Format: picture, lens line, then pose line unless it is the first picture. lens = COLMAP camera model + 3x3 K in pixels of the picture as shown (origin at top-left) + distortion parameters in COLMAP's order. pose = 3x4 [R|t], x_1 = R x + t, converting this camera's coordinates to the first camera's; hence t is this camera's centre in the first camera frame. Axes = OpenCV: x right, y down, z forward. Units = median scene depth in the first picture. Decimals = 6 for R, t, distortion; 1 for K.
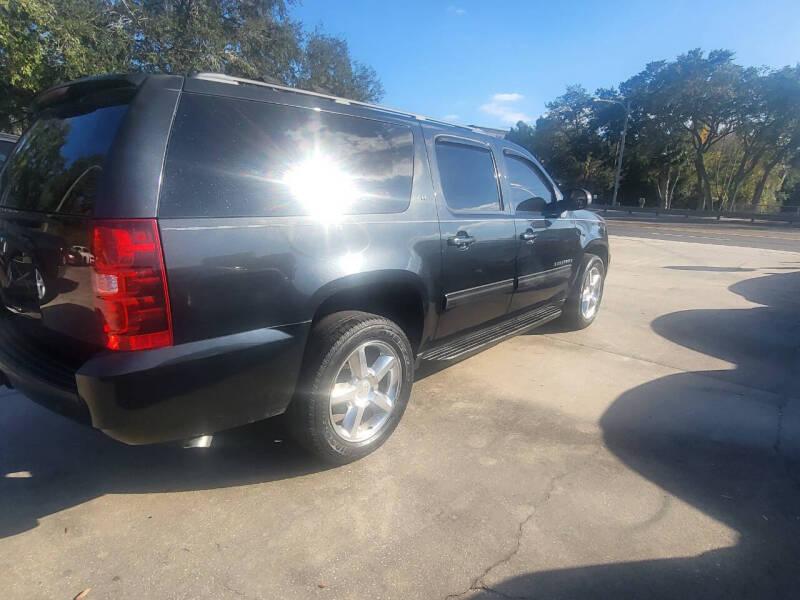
lens RADIAL K [[496.3, 0, 400.0], [0, 496.3, 300.0], [0, 0, 1]] dist [0.008141, -0.007890]
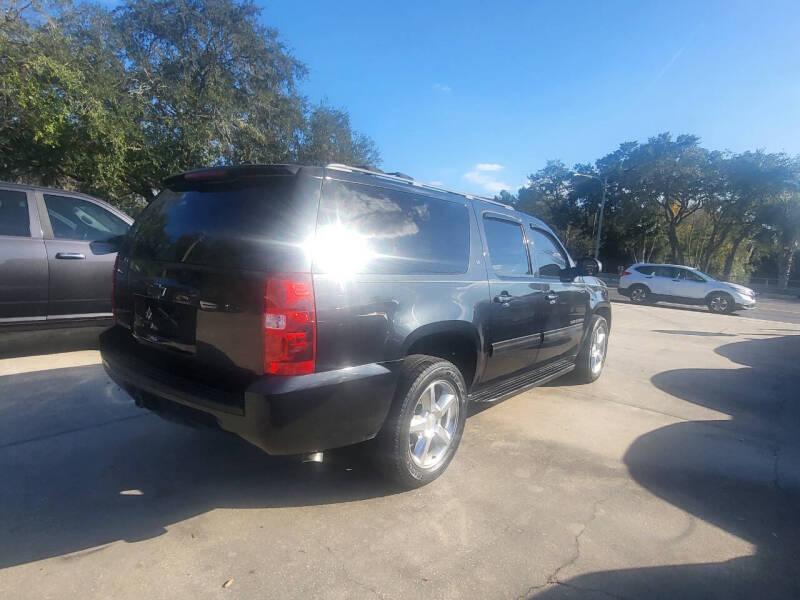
lens RADIAL K [[496.3, 0, 400.0], [0, 496.3, 300.0], [0, 0, 1]] dist [0.008141, -0.007890]
pose [[0.998871, 0.029022, 0.037609, -0.118003], [-0.024368, 0.992622, -0.118778, 0.020706], [-0.040779, 0.117727, 0.992208, -0.111860]]
